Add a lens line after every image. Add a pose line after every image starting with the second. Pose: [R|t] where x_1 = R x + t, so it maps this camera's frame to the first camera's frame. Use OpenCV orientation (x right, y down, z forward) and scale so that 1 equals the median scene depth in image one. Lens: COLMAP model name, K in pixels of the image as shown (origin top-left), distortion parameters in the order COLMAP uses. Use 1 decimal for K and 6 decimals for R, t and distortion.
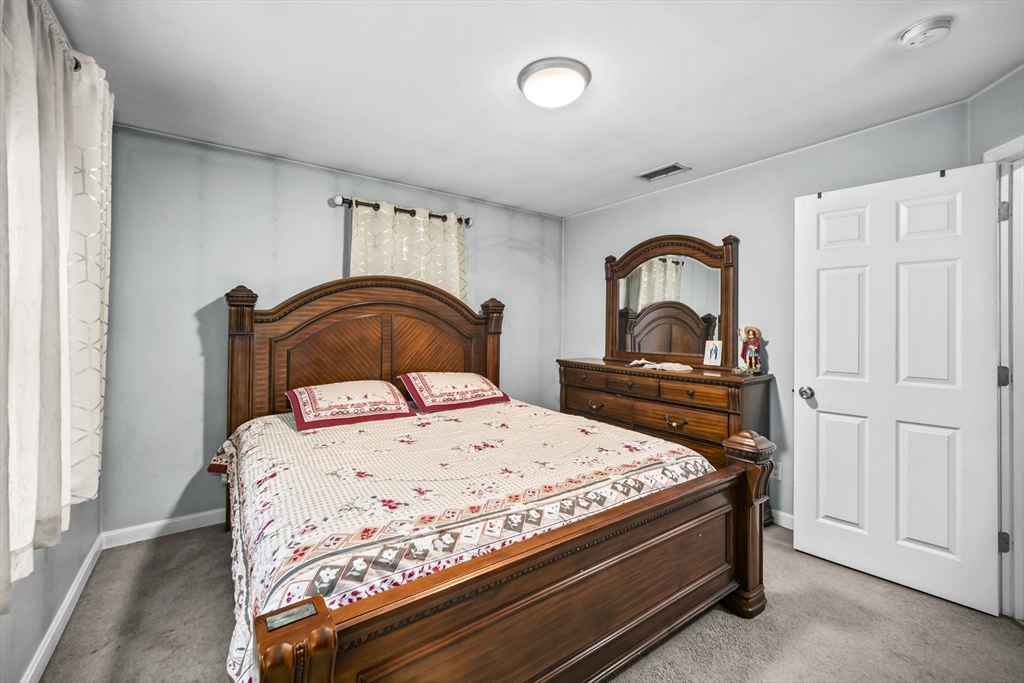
lens RADIAL K [[415.8, 0, 504.7], [0, 415.8, 323.4], [0, 0, 1]] dist [-0.003124, -0.000065]
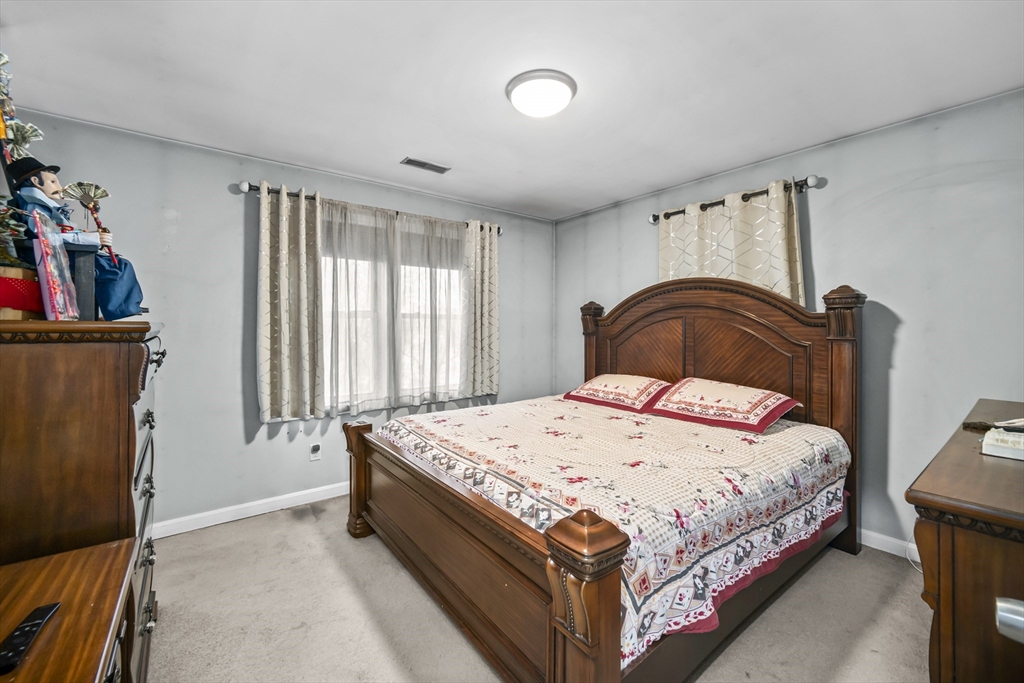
lens RADIAL K [[415.8, 0, 513.6], [0, 415.8, 335.2], [0, 0, 1]] dist [-0.003124, -0.000065]
pose [[0.040710, 0.015412, -0.999052, 0.726087], [0.006539, 0.999856, 0.015691, 0.004066], [0.999150, -0.007171, 0.040604, 0.557342]]
